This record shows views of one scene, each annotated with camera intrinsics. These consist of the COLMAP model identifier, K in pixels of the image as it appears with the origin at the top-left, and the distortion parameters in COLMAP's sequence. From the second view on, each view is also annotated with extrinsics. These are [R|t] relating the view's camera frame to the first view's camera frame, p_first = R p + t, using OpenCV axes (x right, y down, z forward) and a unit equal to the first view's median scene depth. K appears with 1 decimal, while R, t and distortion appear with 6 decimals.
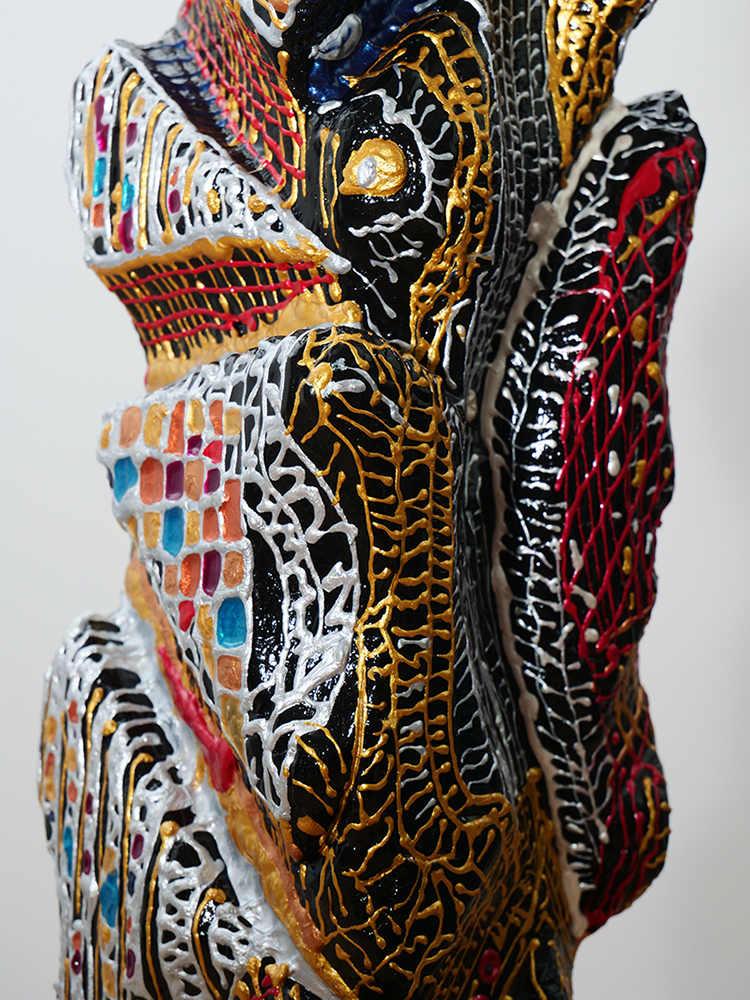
lens RADIAL K [[2331.2, 0, 376.4], [0, 2331.2, 498.5], [0, 0, 1]] dist [0.038306, 0.000000]
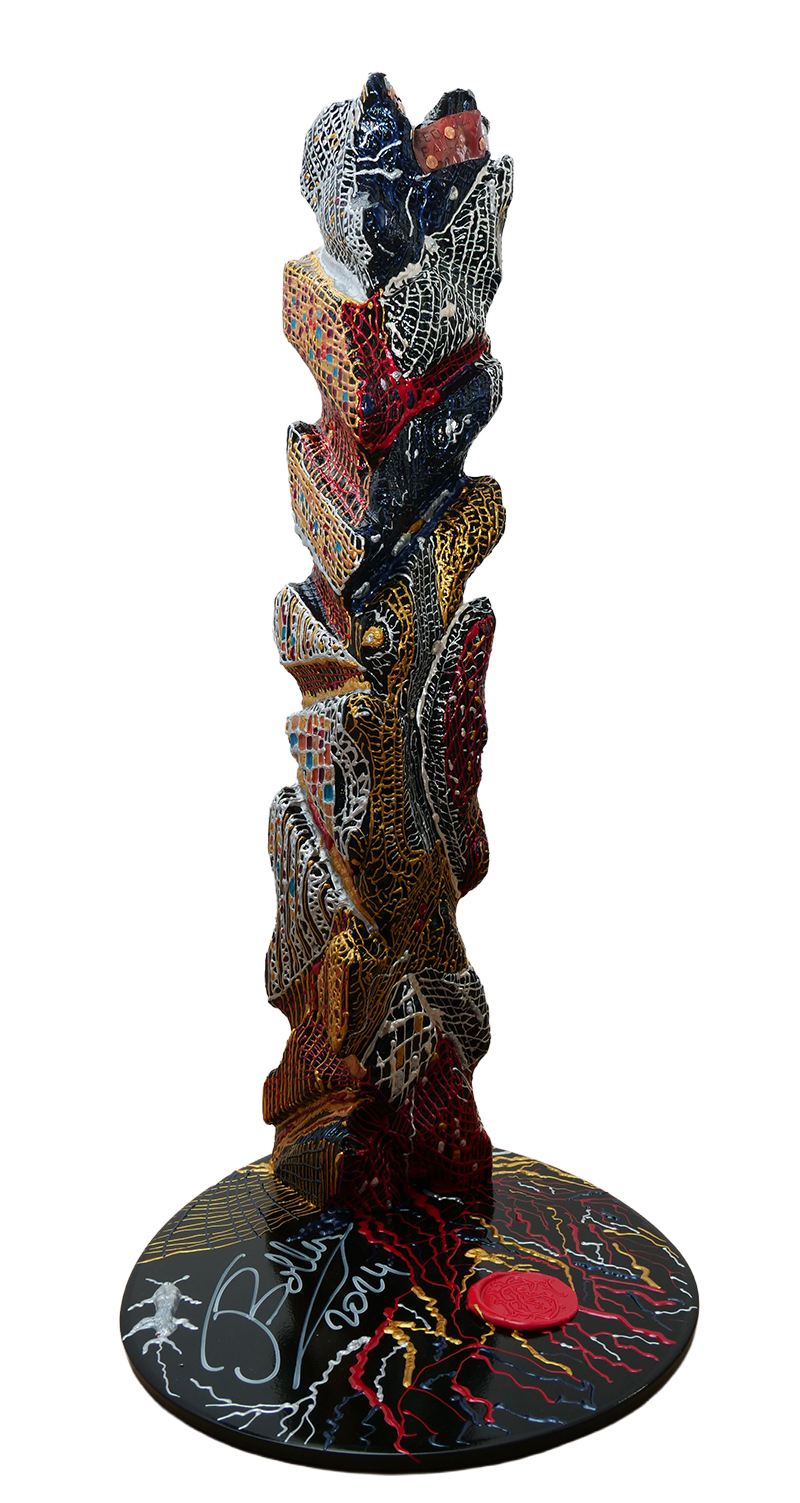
lens RADIAL K [[1180.5, 0, 409.2], [0, 1180.5, 673.4], [0, 0, 1]] dist [0.044591, 0.003391]
pose [[0.998115, -0.023075, -0.056866, 0.122267], [0.023242, 0.999727, 0.002279, -0.094120], [0.056798, -0.003597, 0.998379, -0.456722]]
